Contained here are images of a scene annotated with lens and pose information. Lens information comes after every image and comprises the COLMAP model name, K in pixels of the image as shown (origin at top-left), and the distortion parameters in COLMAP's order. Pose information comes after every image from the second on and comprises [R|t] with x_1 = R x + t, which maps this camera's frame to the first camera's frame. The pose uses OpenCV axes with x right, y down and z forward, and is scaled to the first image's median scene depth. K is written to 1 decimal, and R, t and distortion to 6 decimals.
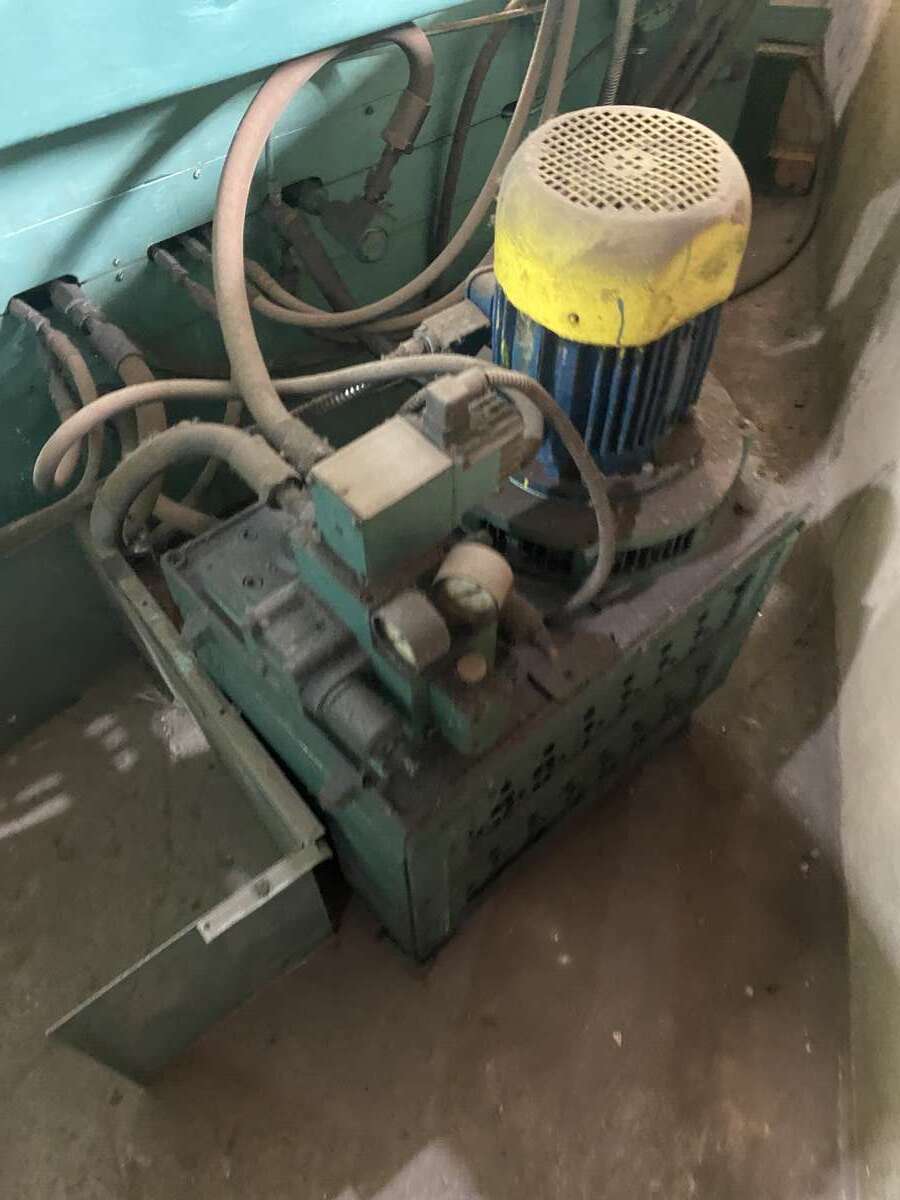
lens RADIAL K [[905.6, 0, 461.8], [0, 905.6, 603.2], [0, 0, 1]] dist [0.034975, -0.035767]
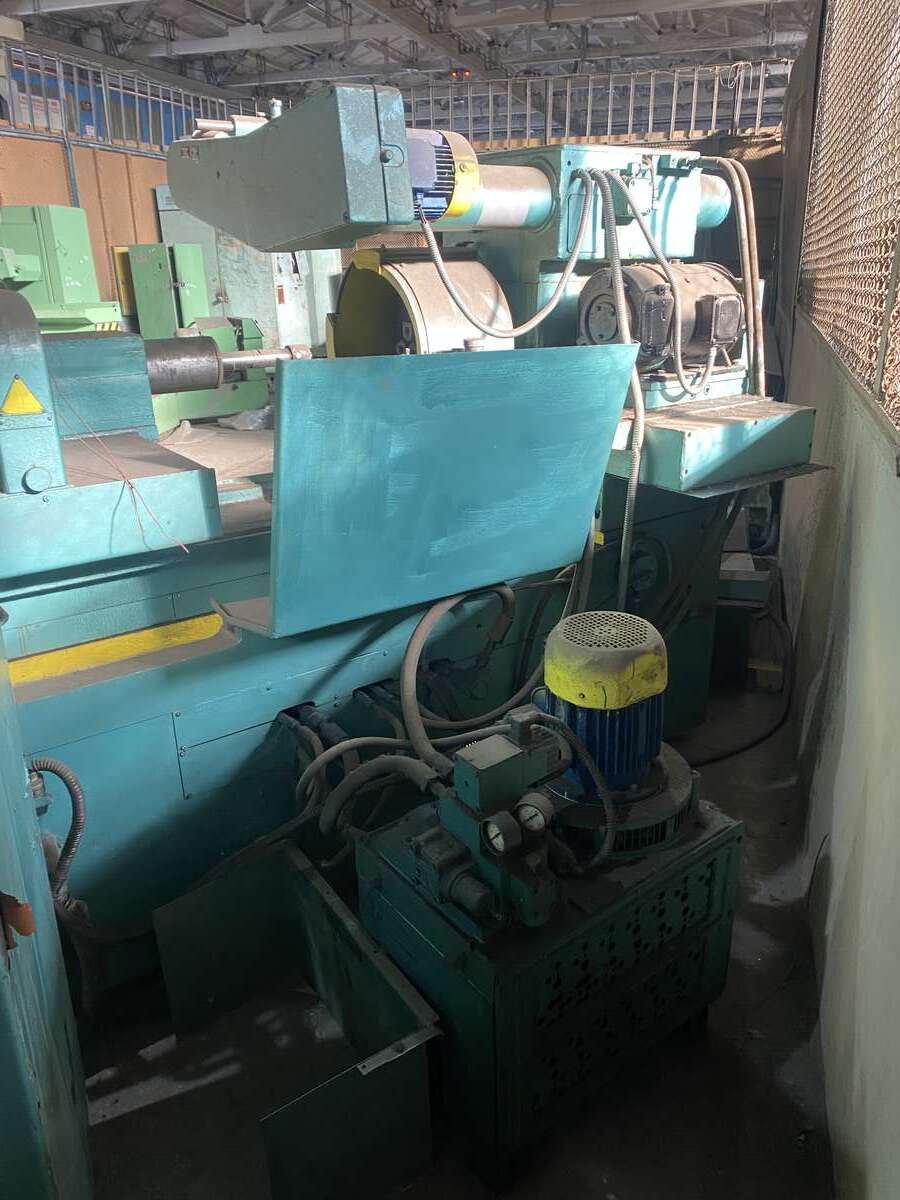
lens RADIAL K [[905.6, 0, 461.8], [0, 905.6, 603.2], [0, 0, 1]] dist [0.034975, -0.035767]
pose [[0.996402, -0.005704, -0.084556, 0.020877], [-0.040637, 0.843391, -0.535762, 0.500209], [0.074370, 0.537270, 0.840125, -0.692748]]
